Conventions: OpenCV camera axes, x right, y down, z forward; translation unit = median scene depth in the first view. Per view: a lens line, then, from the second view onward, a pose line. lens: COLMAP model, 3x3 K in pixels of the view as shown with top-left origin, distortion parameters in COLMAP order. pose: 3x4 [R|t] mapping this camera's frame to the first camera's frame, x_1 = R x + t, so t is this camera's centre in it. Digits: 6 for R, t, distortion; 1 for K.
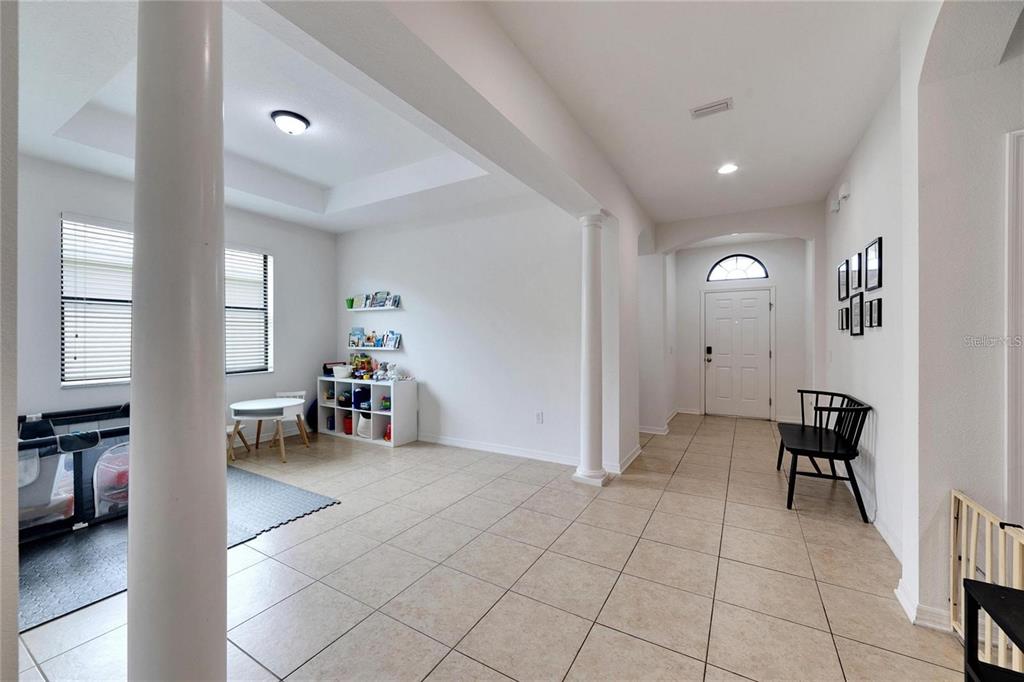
lens RADIAL K [[395.3, 0, 508.2], [0, 395.3, 344.0], [0, 0, 1]] dist [-0.000617, 0.000142]
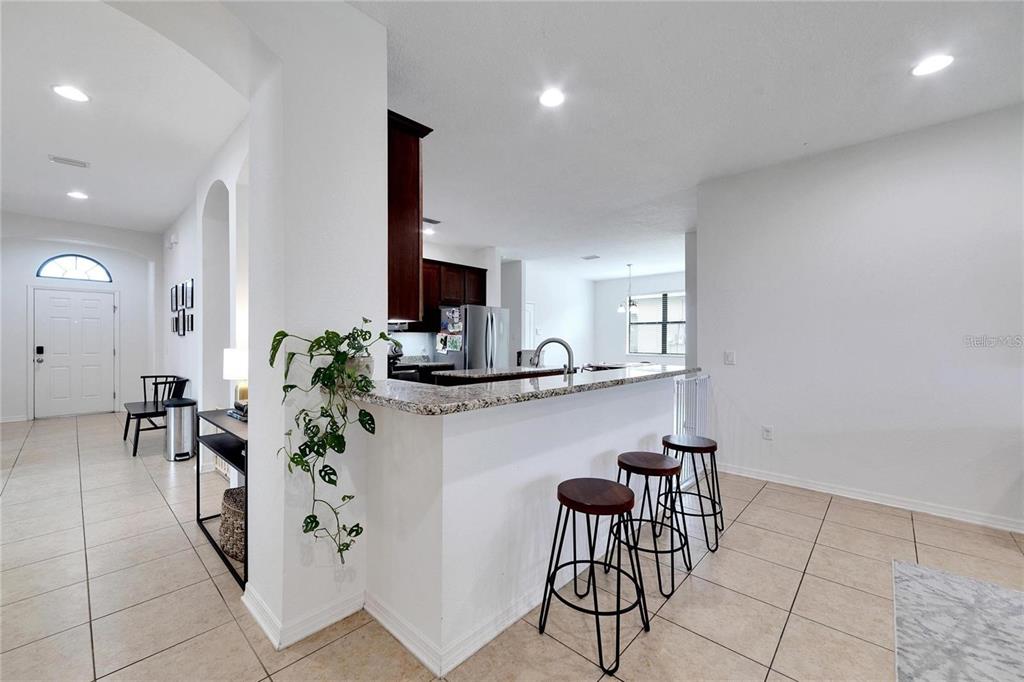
lens RADIAL K [[411.7, 0, 500.8], [0, 411.7, 336.1], [0, 0, 1]] dist [0.000640, 0.000249]
pose [[0.220024, 0.008947, 0.975453, -0.398286], [0.010597, 0.999877, -0.011561, 0.010445], [-0.975437, 0.012881, 0.219903, -0.548402]]
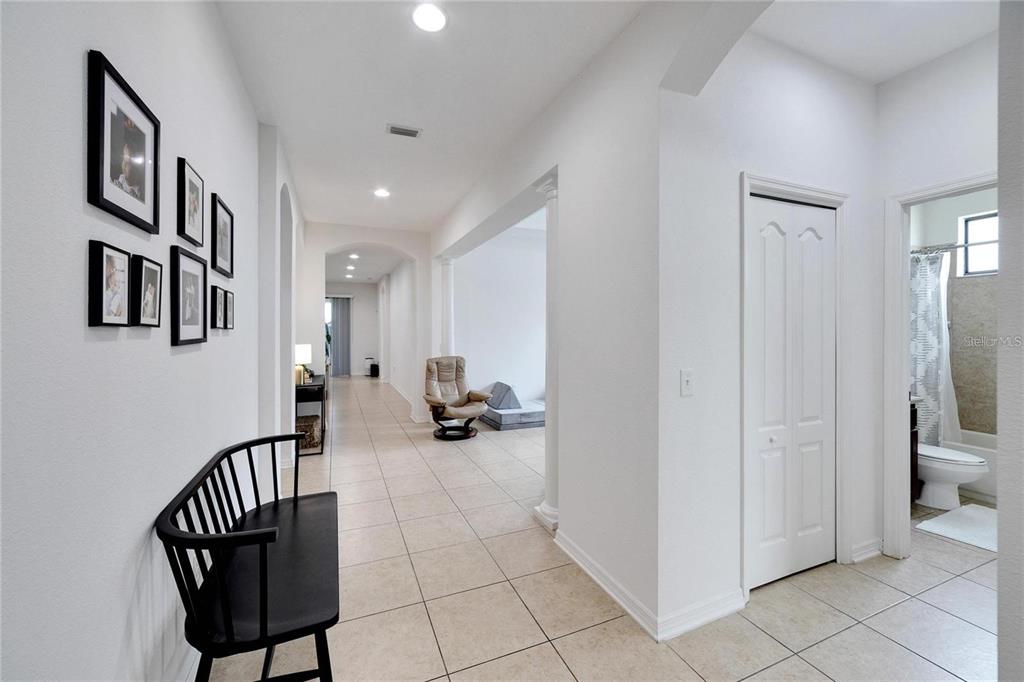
lens RADIAL K [[411.7, 0, 500.8], [0, 411.7, 336.1], [0, 0, 1]] dist [0.000640, 0.000249]
pose [[-0.603842, 0.009366, -0.797049, 1.035437], [-0.010767, 0.999744, 0.019904, -0.042818], [0.797032, 0.020600, -0.603586, 1.553850]]
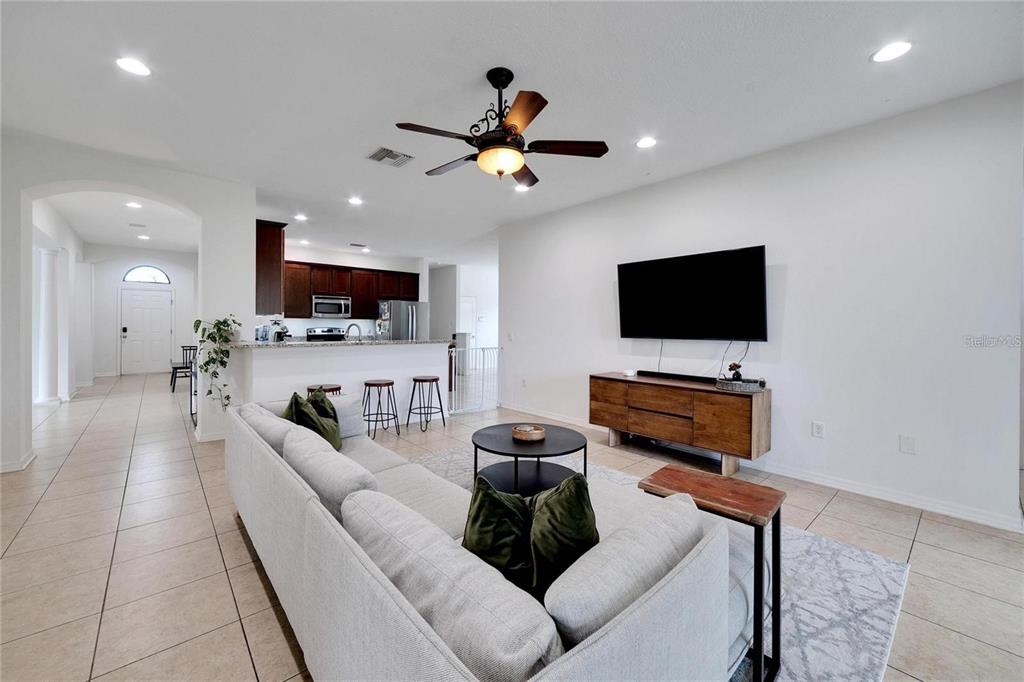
lens RADIAL K [[408.4, 0, 507.5], [0, 408.4, 322.8], [0, 0, 1]] dist [-0.001213, -0.000191]
pose [[0.311930, 0.008508, 0.950067, -0.892297], [0.003652, 0.999942, -0.010153, 0.020804], [-0.950098, 0.006637, 0.311881, -1.499295]]
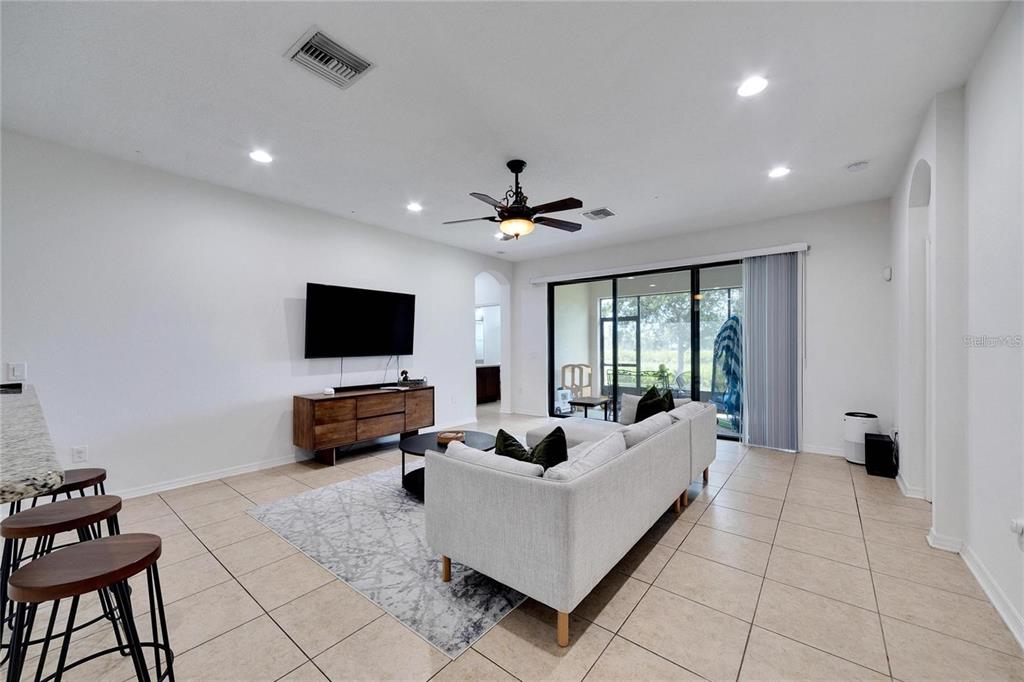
lens RADIAL K [[391.0, 0, 506.5], [0, 391.0, 348.0], [0, 0, 1]] dist [0.011646, 0.000097]
pose [[-0.988931, 0.001413, 0.148368, -0.294456], [0.004793, 0.999737, 0.022429, -0.001734], [-0.148297, 0.022892, -0.988678, -0.246850]]
